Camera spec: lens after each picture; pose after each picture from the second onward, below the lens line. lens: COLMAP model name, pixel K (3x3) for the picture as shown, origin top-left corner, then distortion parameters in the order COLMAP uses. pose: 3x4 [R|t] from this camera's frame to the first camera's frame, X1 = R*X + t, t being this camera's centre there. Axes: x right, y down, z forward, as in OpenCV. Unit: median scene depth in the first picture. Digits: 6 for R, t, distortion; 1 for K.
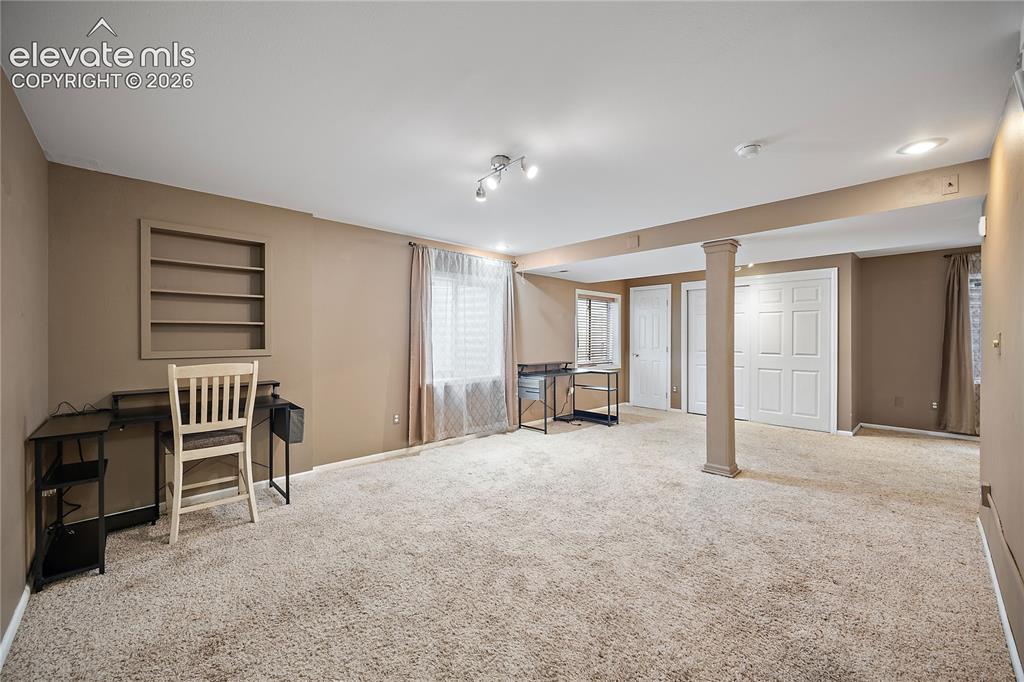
lens RADIAL K [[403.3, 0, 507.2], [0, 403.3, 338.8], [0, 0, 1]] dist [0.000310, 0.000072]
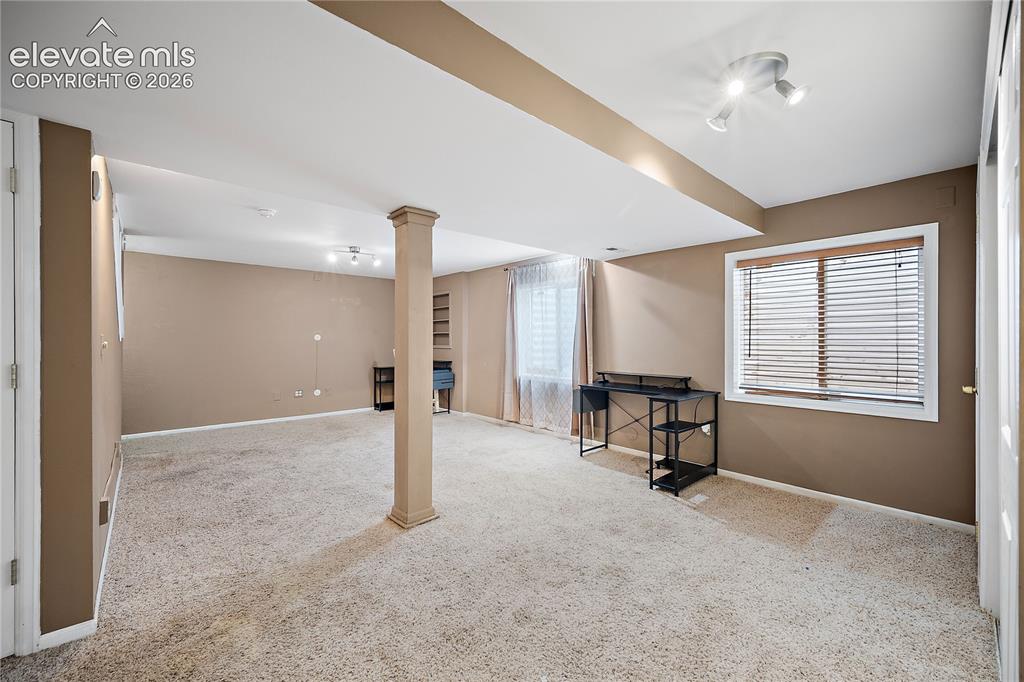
lens RADIAL K [[403.3, 0, 507.2], [0, 403.3, 338.8], [0, 0, 1]] dist [0.000310, 0.000072]
pose [[-0.023881, -0.007142, -0.999689, 0.823658], [-0.005913, 0.999958, -0.007002, 0.003019], [0.999697, 0.005744, -0.023923, 0.772631]]
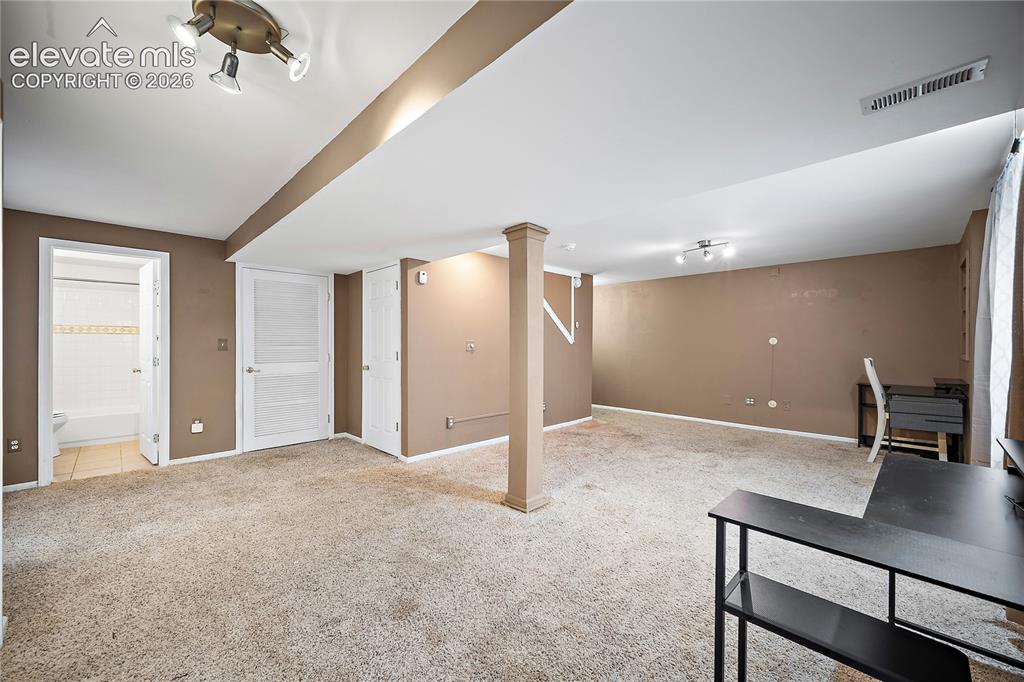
lens RADIAL K [[403.3, 0, 507.2], [0, 403.3, 338.8], [0, 0, 1]] dist [0.000310, 0.000072]
pose [[-0.999534, -0.010197, -0.028783, 0.393202], [-0.010145, 0.999947, -0.001948, -0.002371], [0.028801, -0.001655, -0.999584, 1.172536]]
